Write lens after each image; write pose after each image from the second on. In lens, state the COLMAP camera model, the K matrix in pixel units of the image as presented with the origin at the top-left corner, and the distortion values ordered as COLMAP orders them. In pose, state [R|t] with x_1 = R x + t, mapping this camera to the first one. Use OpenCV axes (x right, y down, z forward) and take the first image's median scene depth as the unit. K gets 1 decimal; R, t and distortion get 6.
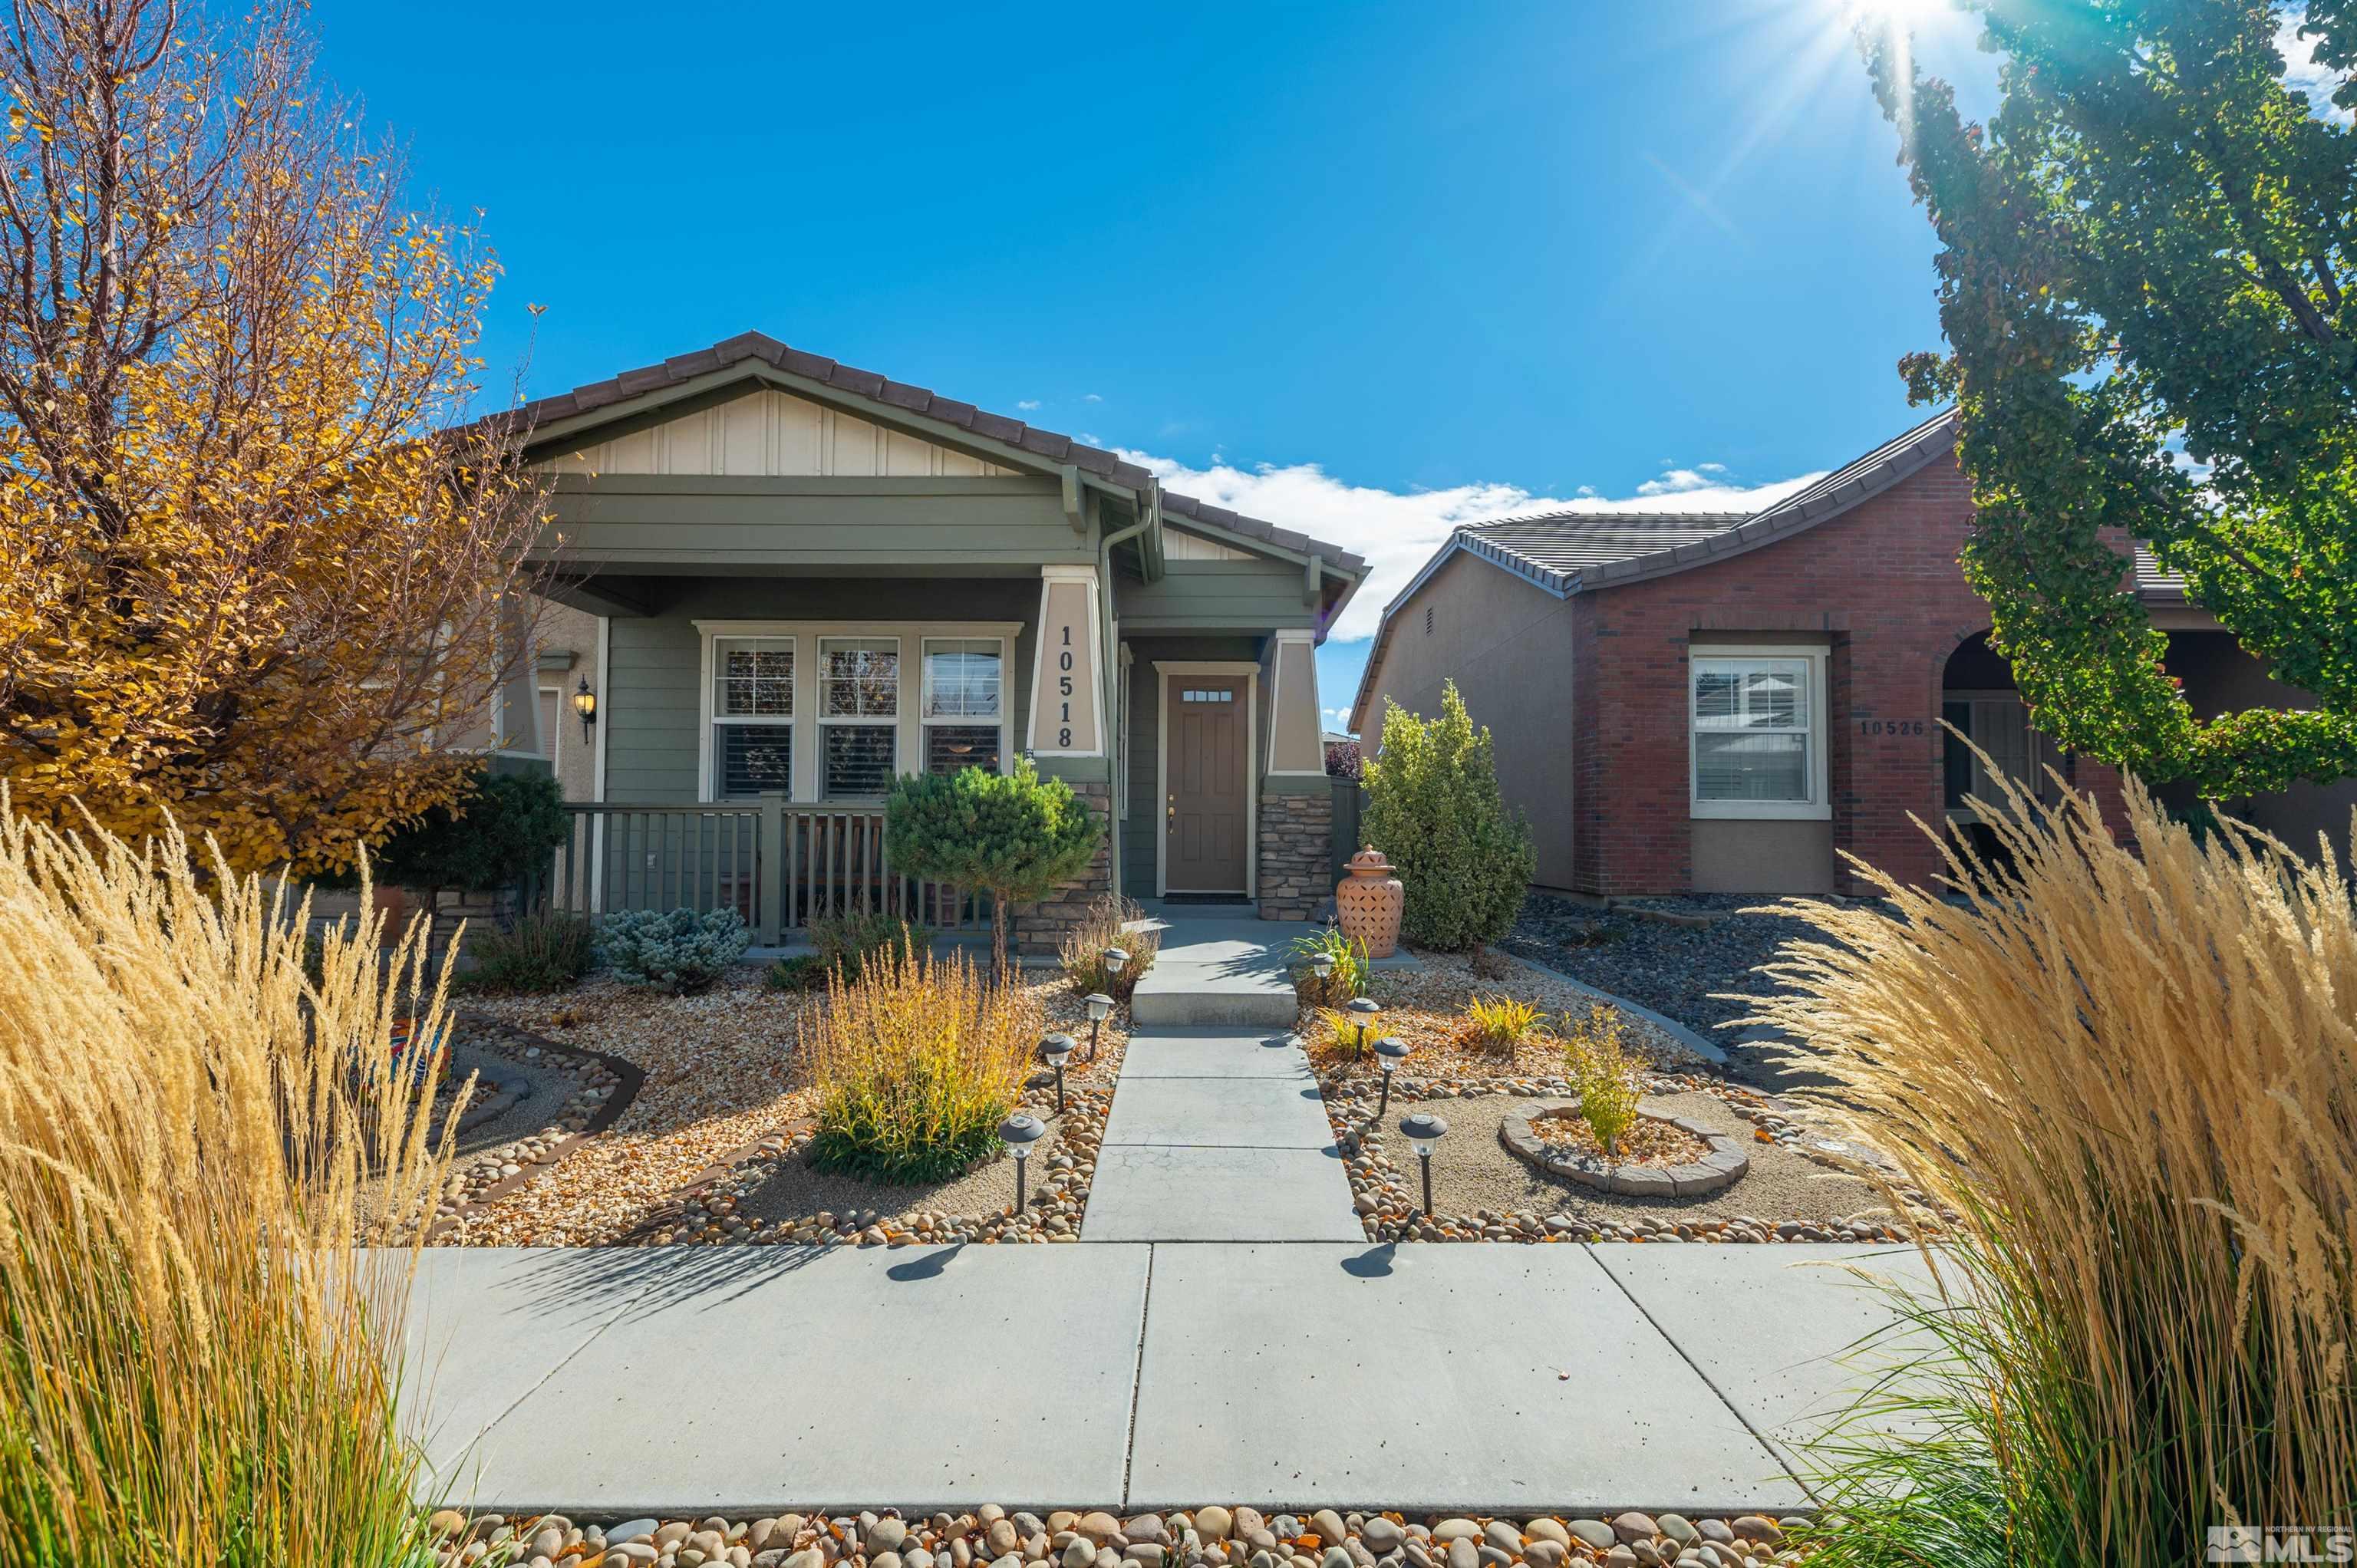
lens RADIAL K [[1036.3, 0, 1182.4], [0, 1036.3, 787.3], [0, 0, 1]] dist [-0.000430, 0.000294]
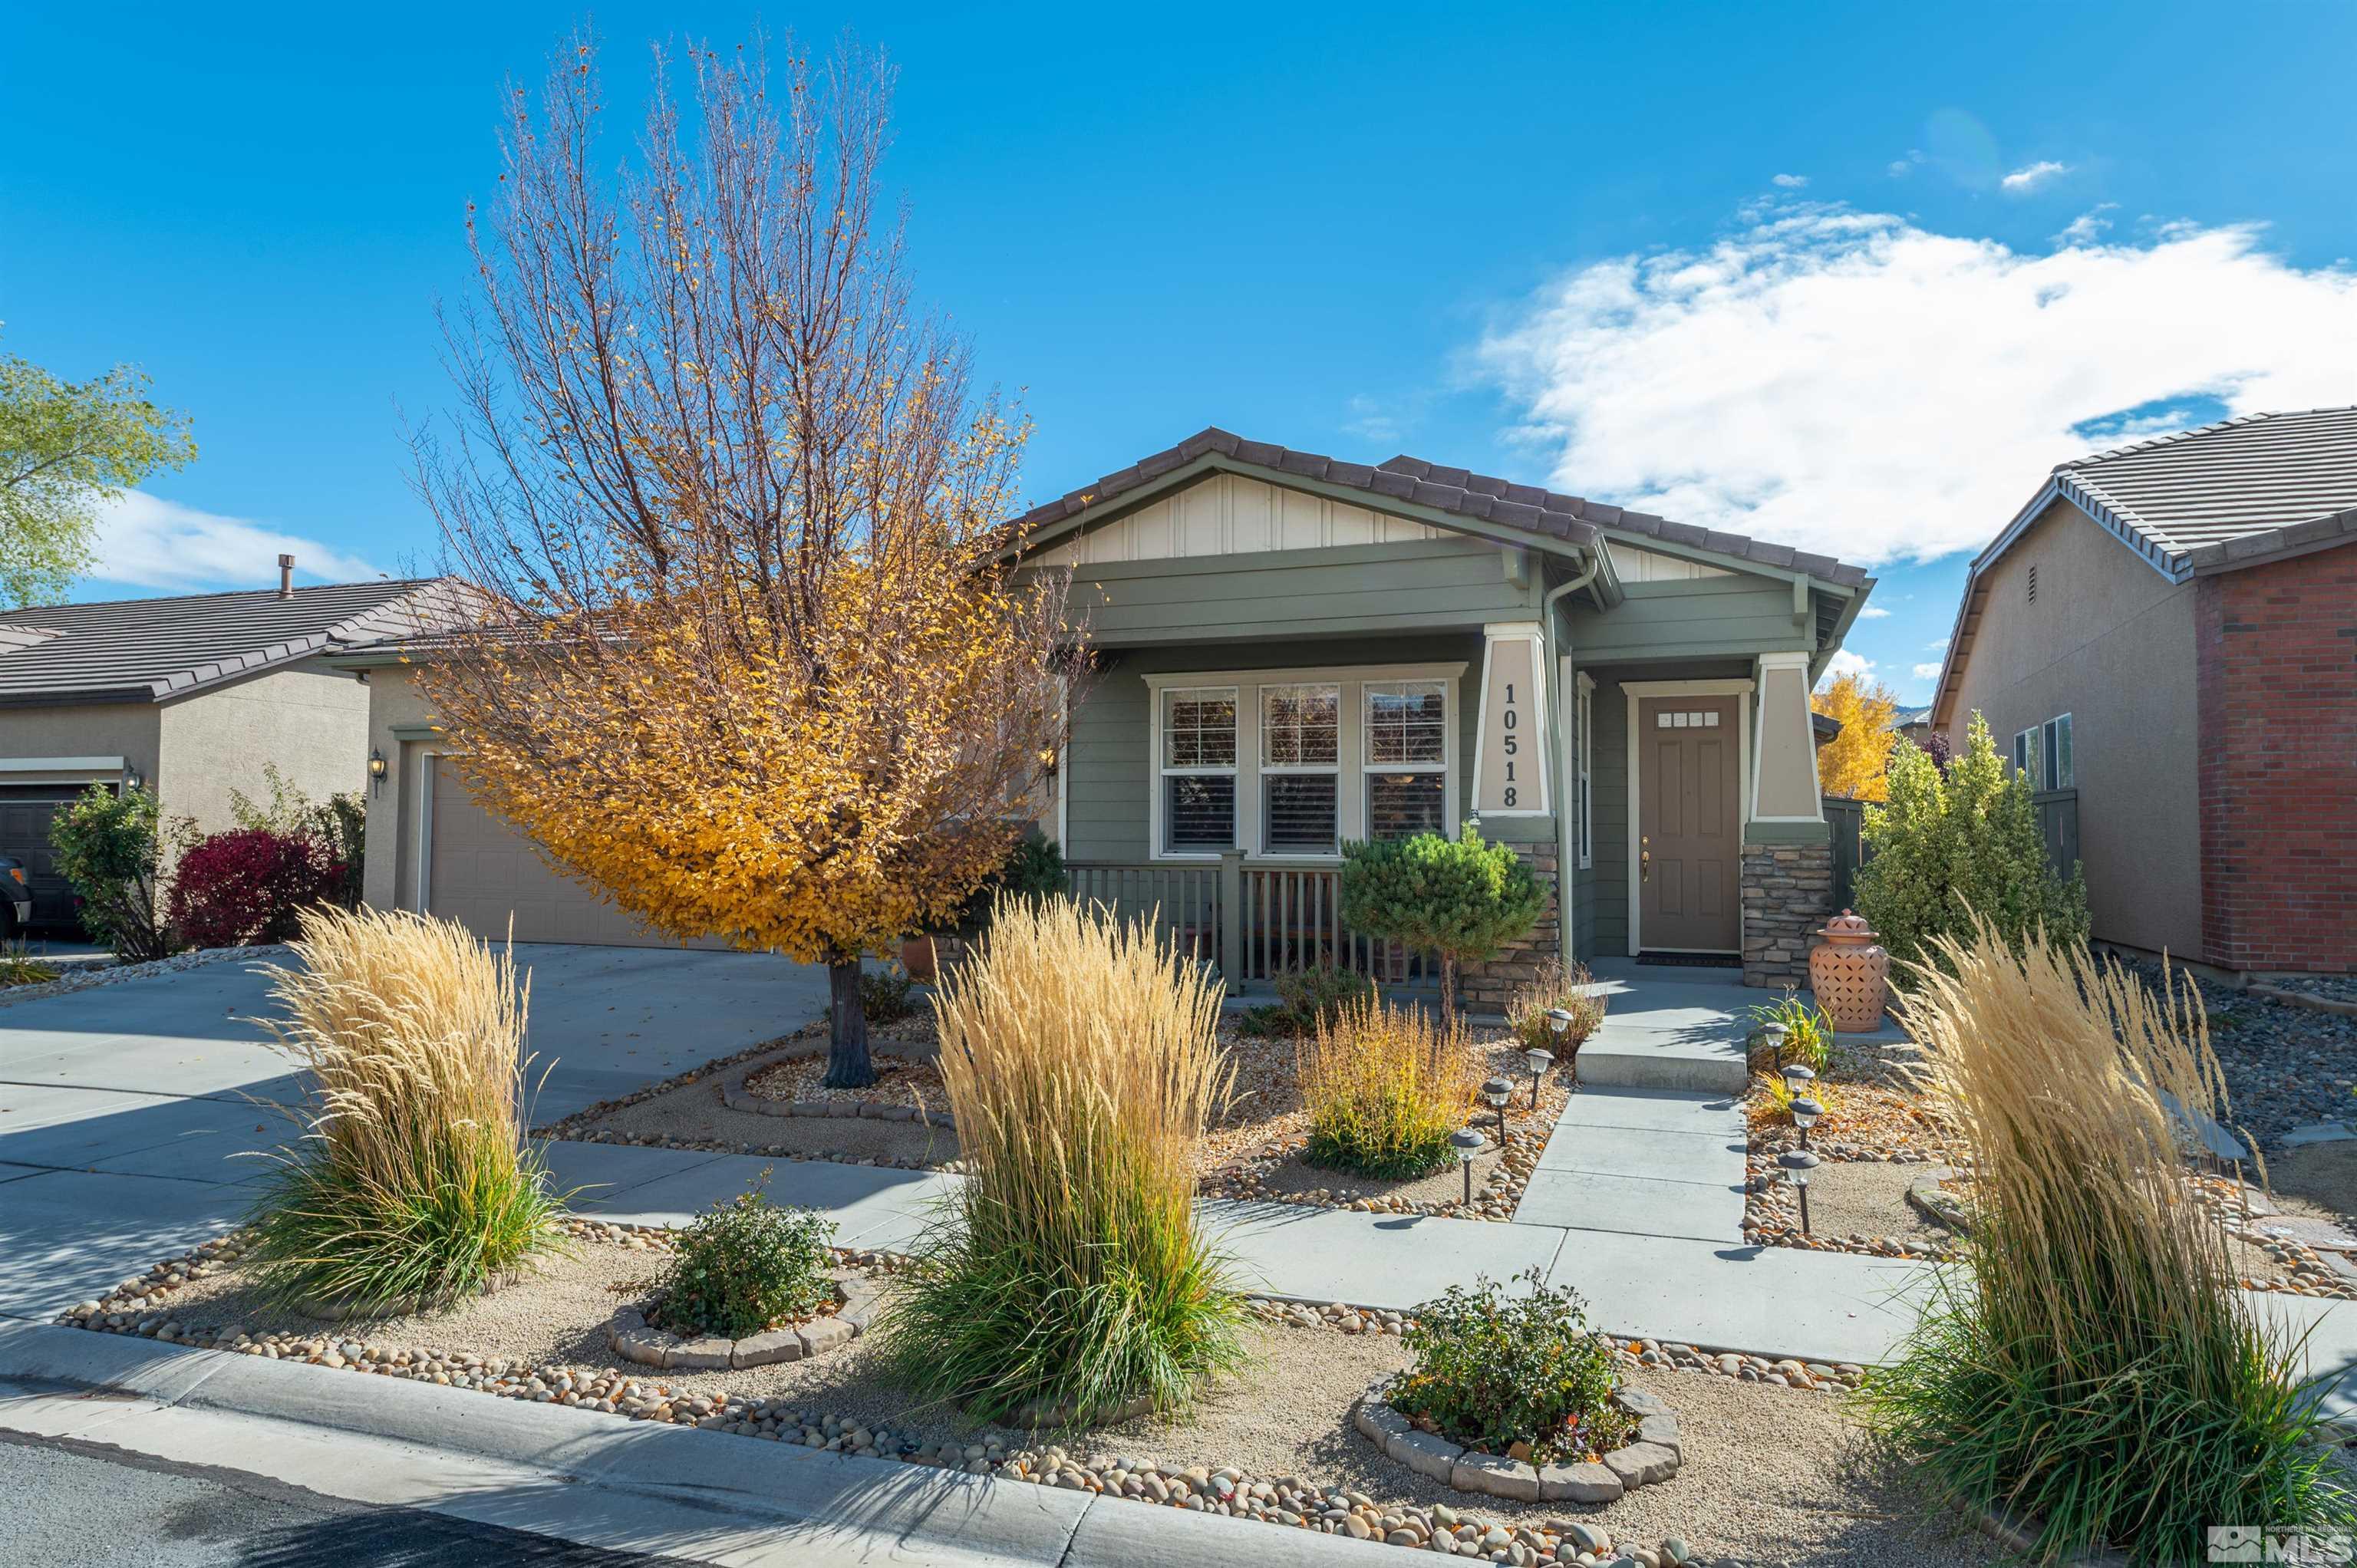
lens RADIAL K [[1502.5, 0, 1177.7], [0, 1502.5, 781.5], [0, 0, 1]] dist [0.013028, 0.007559]
pose [[0.939868, -0.013370, -0.341277, 0.086067], [0.013500, 0.999907, -0.001994, -0.069016], [0.341272, -0.002733, 0.939961, -0.503855]]
